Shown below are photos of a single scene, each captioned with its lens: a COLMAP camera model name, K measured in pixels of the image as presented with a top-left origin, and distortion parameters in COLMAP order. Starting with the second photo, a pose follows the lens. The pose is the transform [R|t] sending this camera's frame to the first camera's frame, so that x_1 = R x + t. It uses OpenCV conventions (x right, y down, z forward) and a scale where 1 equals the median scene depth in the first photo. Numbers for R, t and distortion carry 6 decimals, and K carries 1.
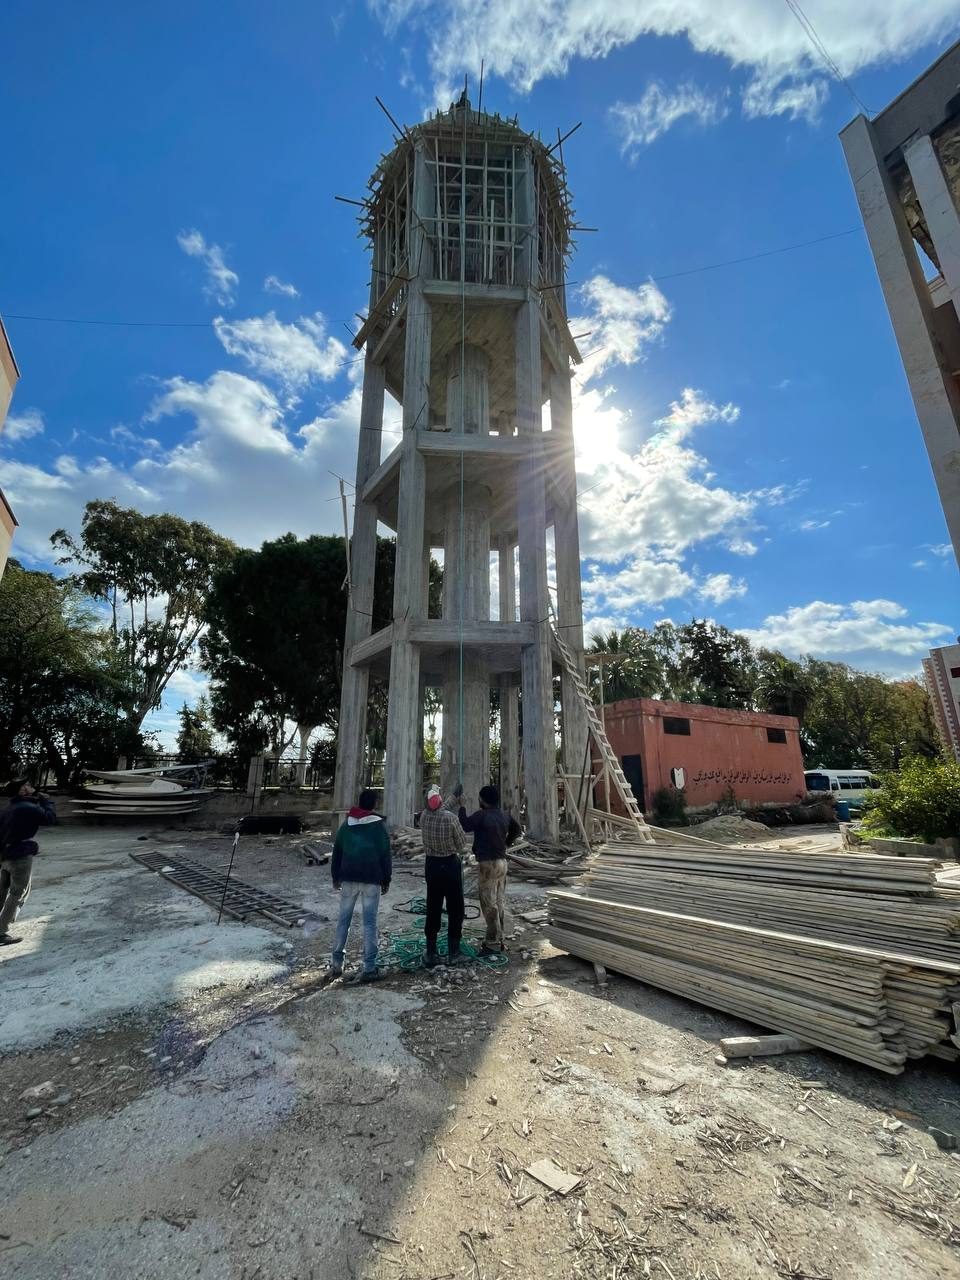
lens RADIAL K [[500.0, 0, 480.0], [0, 500.0, 640.0], [0, 0, 1]] dist [-0.015903, -0.000135]
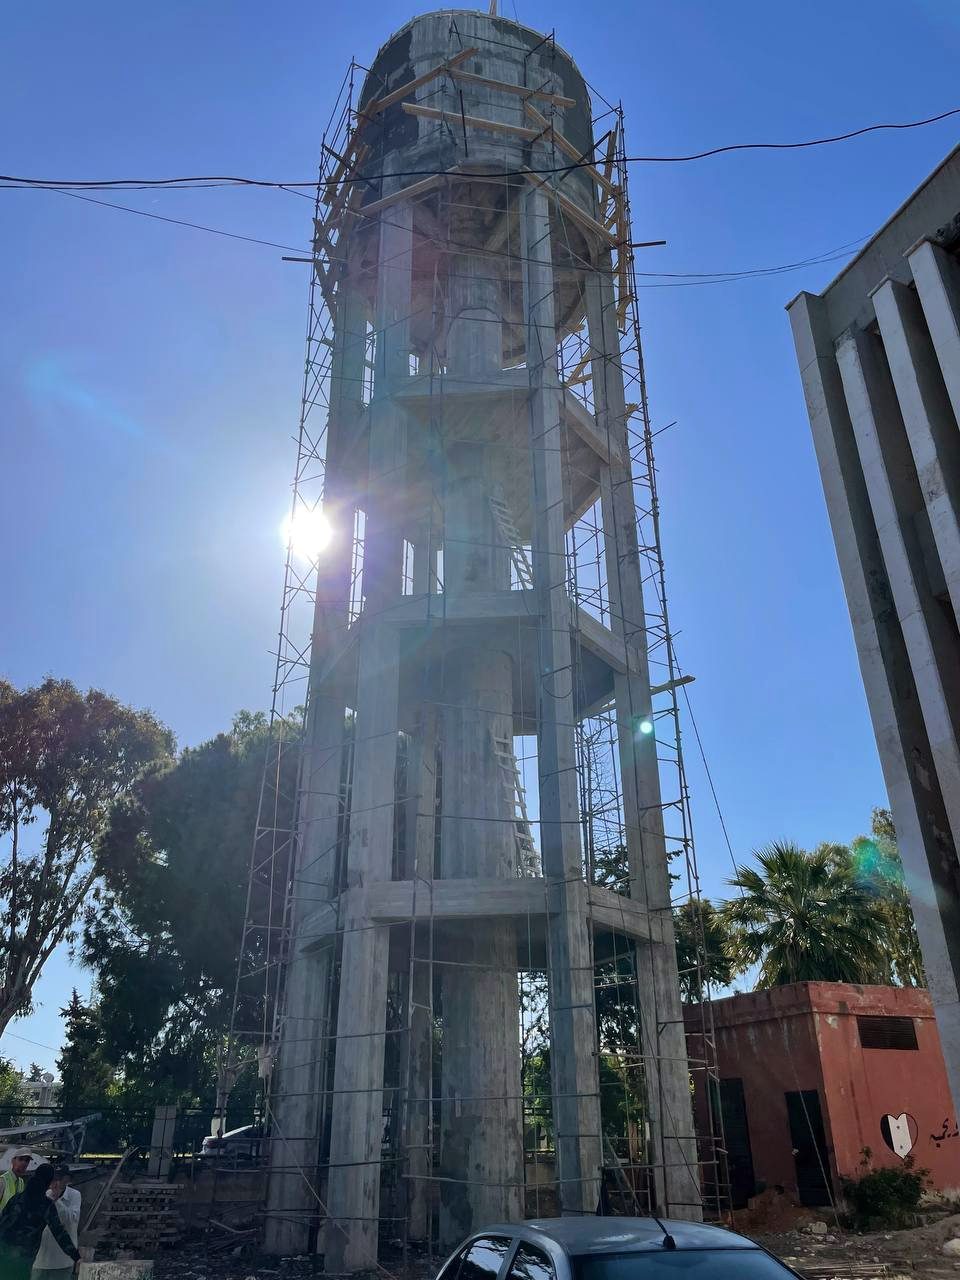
lens RADIAL K [[950.2, 0, 480.0], [0, 950.2, 640.0], [0, 0, 1]] dist [0.001144, -0.004079]
pose [[0.987426, -0.080813, -0.135864, 0.126449], [0.051306, 0.976760, -0.208105, -0.055945], [0.149524, 0.198518, 0.968624, -0.173585]]
